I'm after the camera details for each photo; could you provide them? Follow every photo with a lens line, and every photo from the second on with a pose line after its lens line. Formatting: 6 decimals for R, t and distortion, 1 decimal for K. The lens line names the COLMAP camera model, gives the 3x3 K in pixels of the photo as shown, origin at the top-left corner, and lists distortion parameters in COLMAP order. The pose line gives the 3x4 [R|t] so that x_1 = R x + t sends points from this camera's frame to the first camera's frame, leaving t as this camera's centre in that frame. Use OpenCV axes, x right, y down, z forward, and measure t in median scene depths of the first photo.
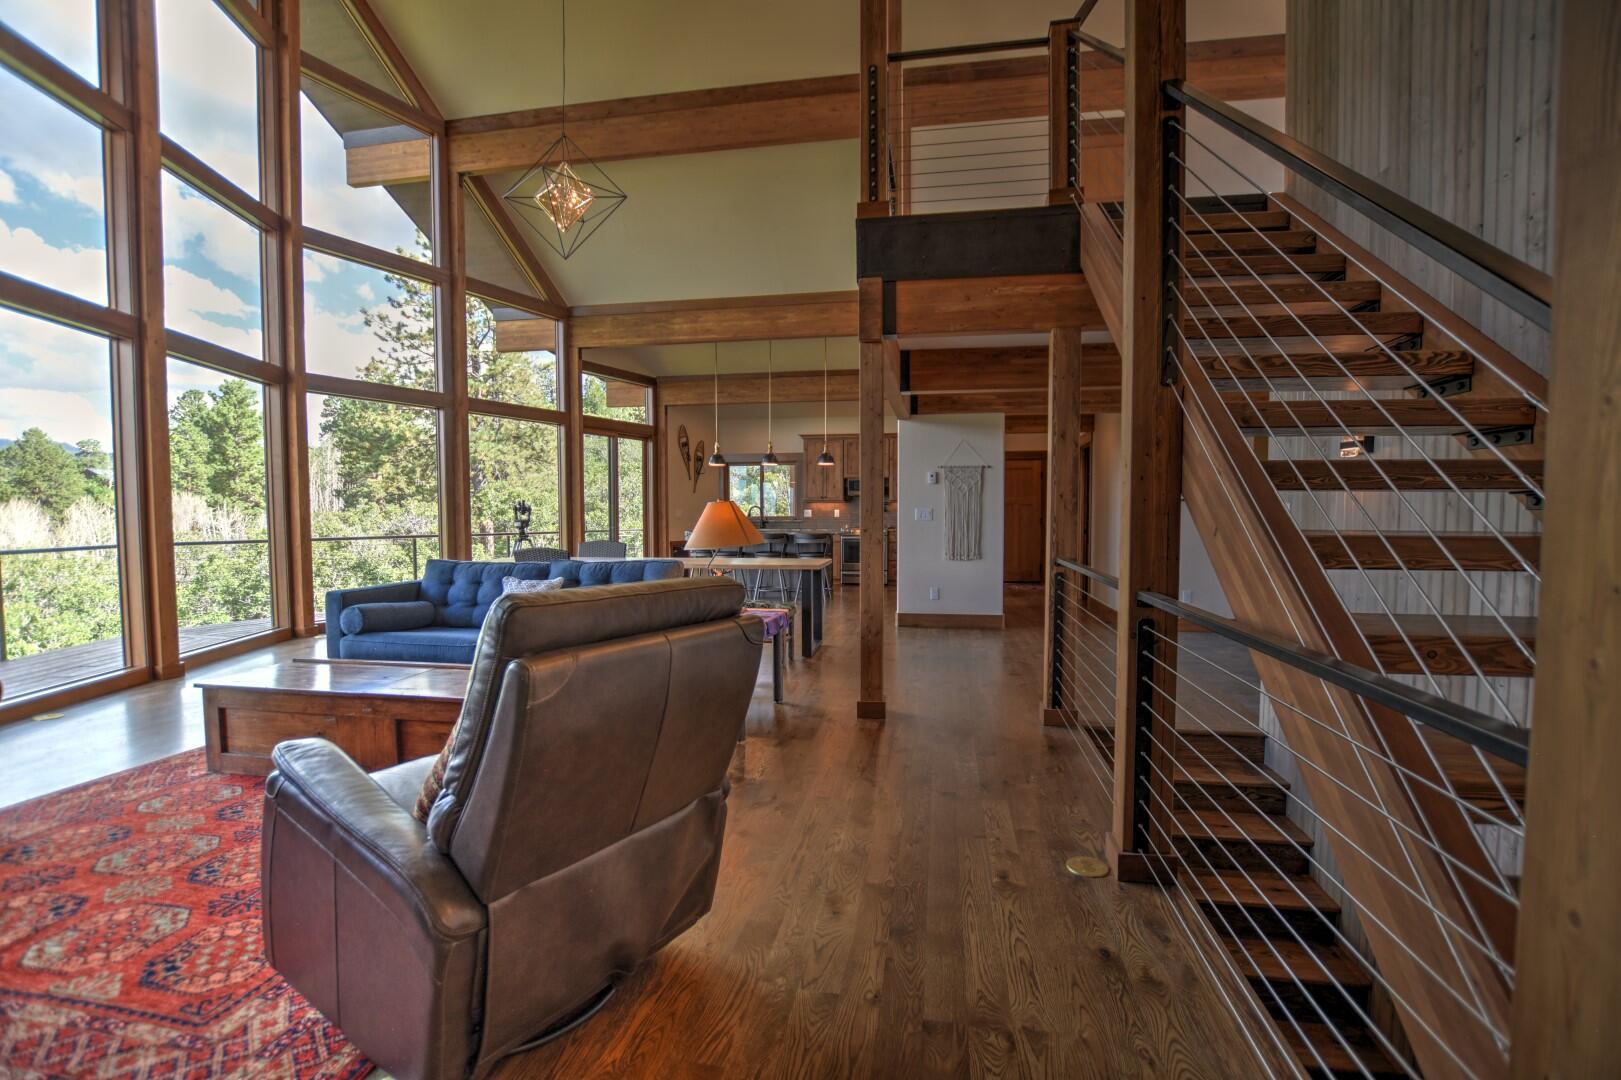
lens RADIAL K [[718.7, 0, 816.7], [0, 718.7, 546.4], [0, 0, 1]] dist [-0.030294, 0.003788]
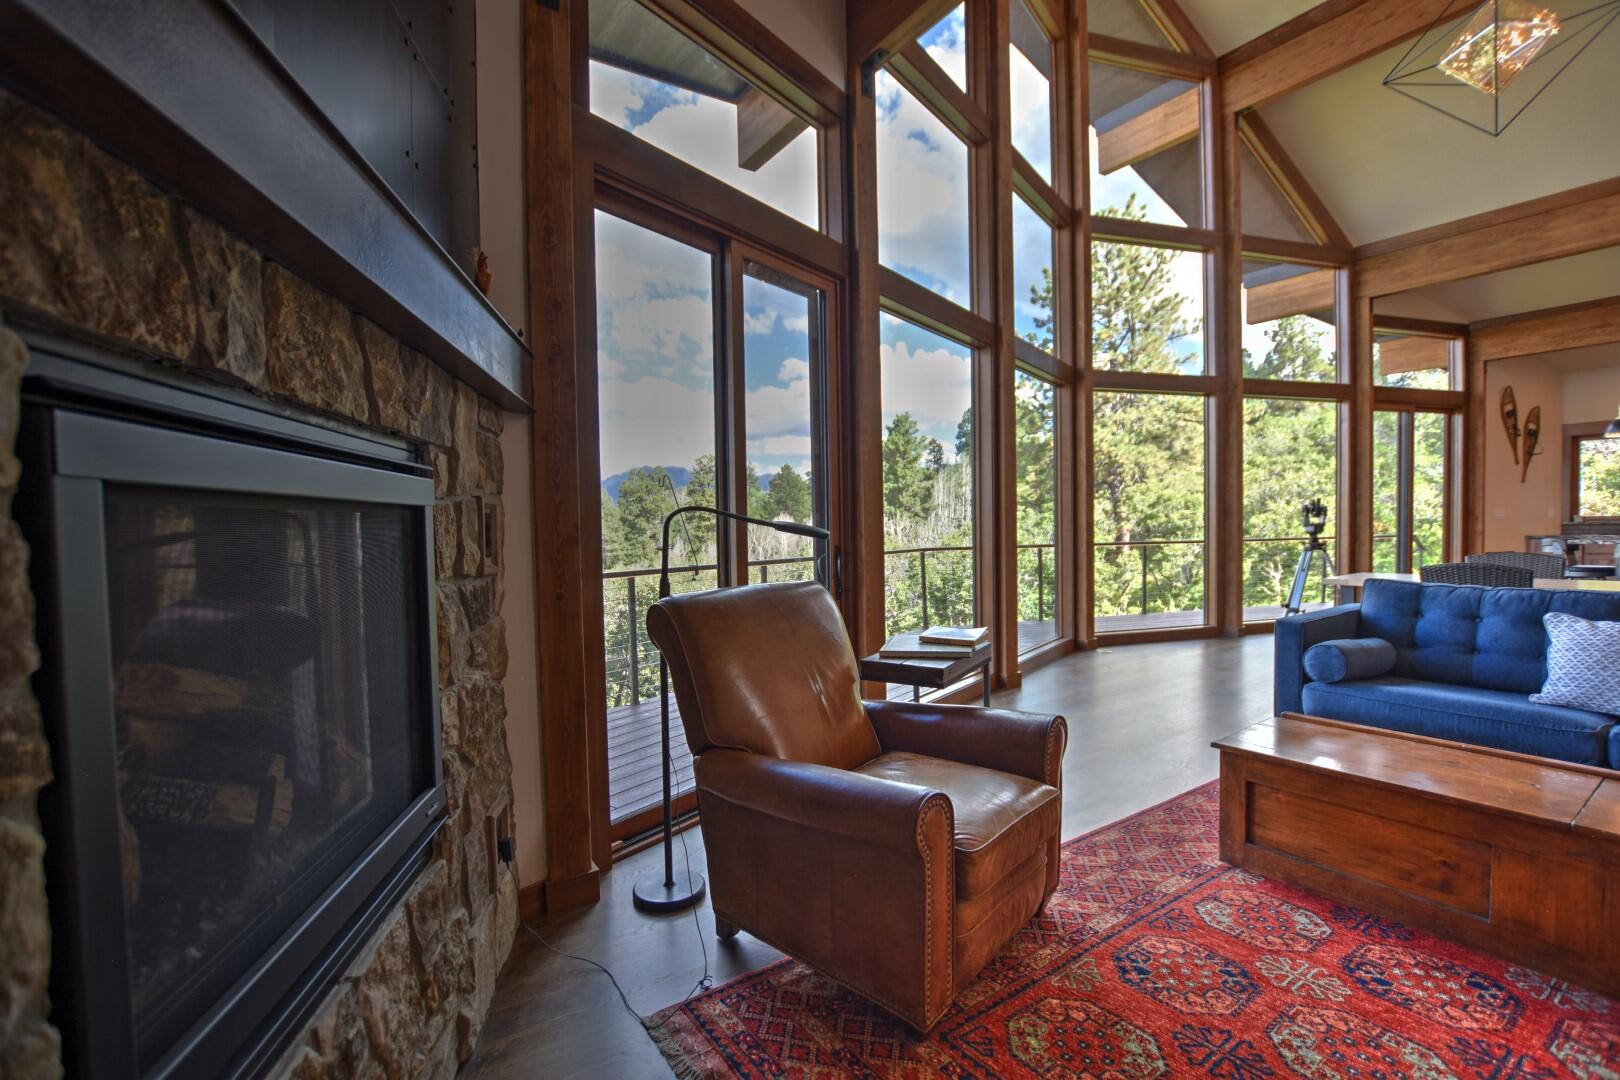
lens RADIAL K [[718.2, 0, 815.9], [0, 718.2, 543.2], [0, 0, 1]] dist [-0.030294, 0.003788]
pose [[0.699279, 0.008484, -0.714799, -0.205782], [-0.016843, 0.999848, -0.004610, -0.002016], [0.714651, 0.015263, 0.699315, 0.052572]]
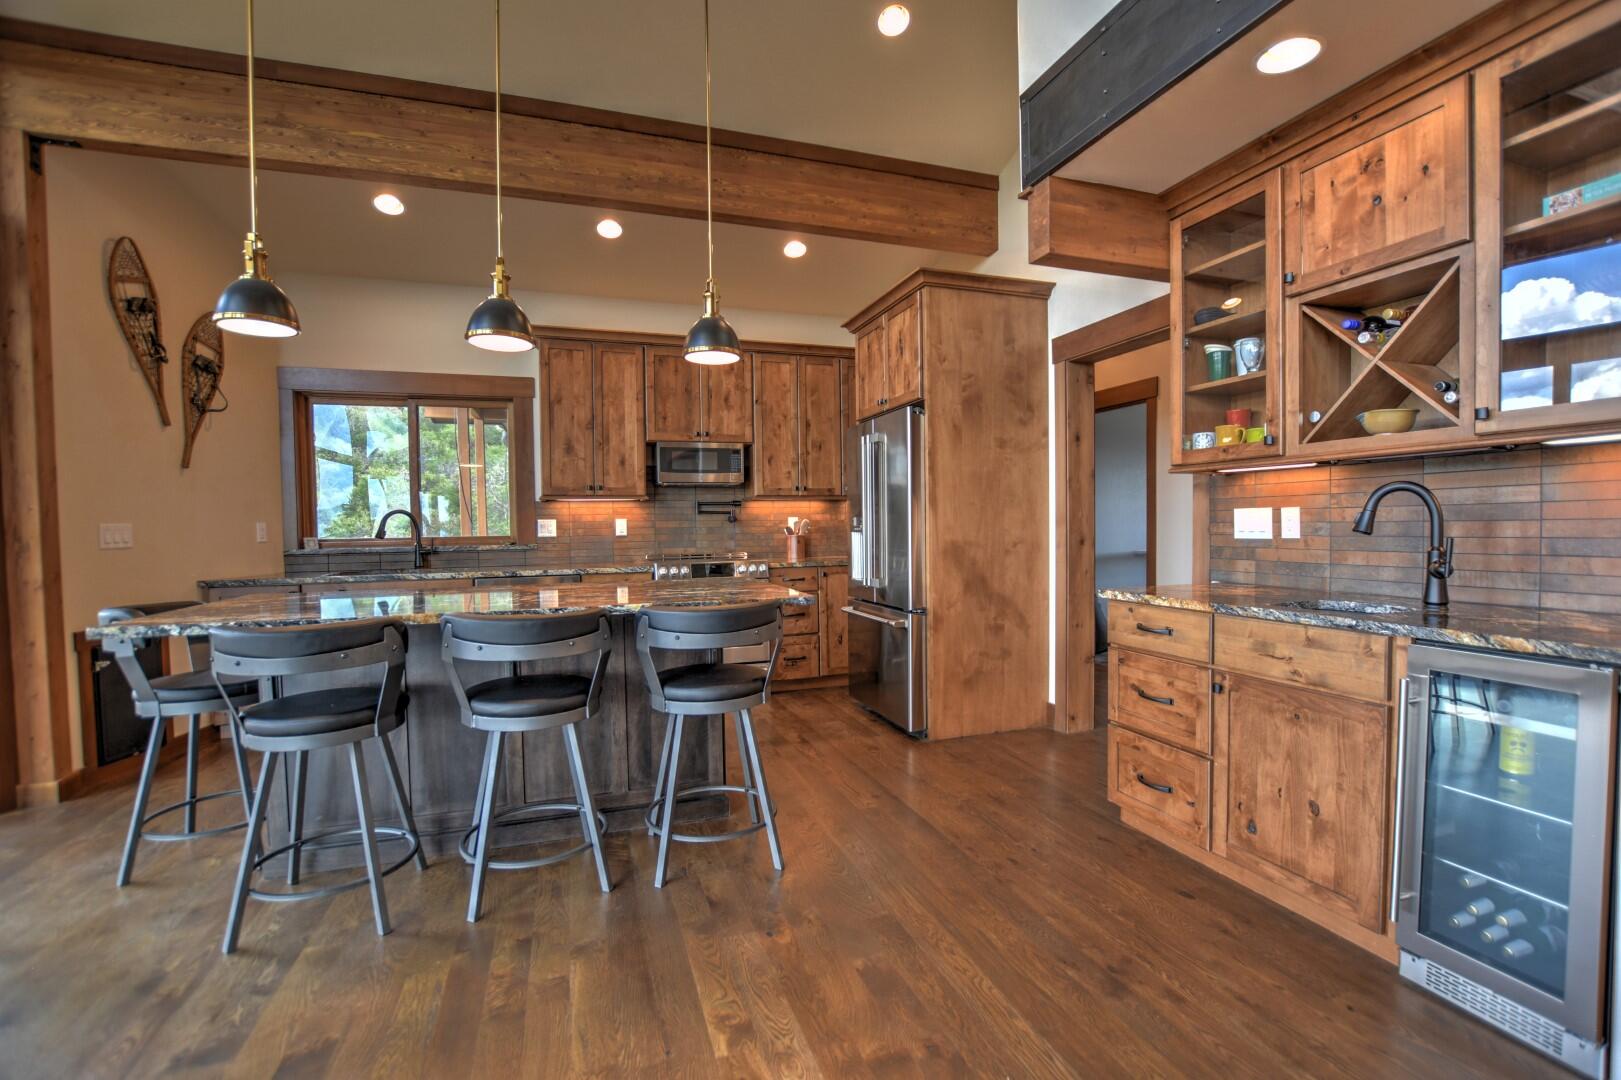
lens RADIAL K [[718.7, 0, 821.6], [0, 718.7, 548.2], [0, 0, 1]] dist [-0.030294, 0.003788]
pose [[0.876940, -0.025591, 0.479919, -0.090788], [0.033752, 0.999395, -0.008383, -0.033375], [-0.479414, 0.023549, 0.877273, 0.733747]]
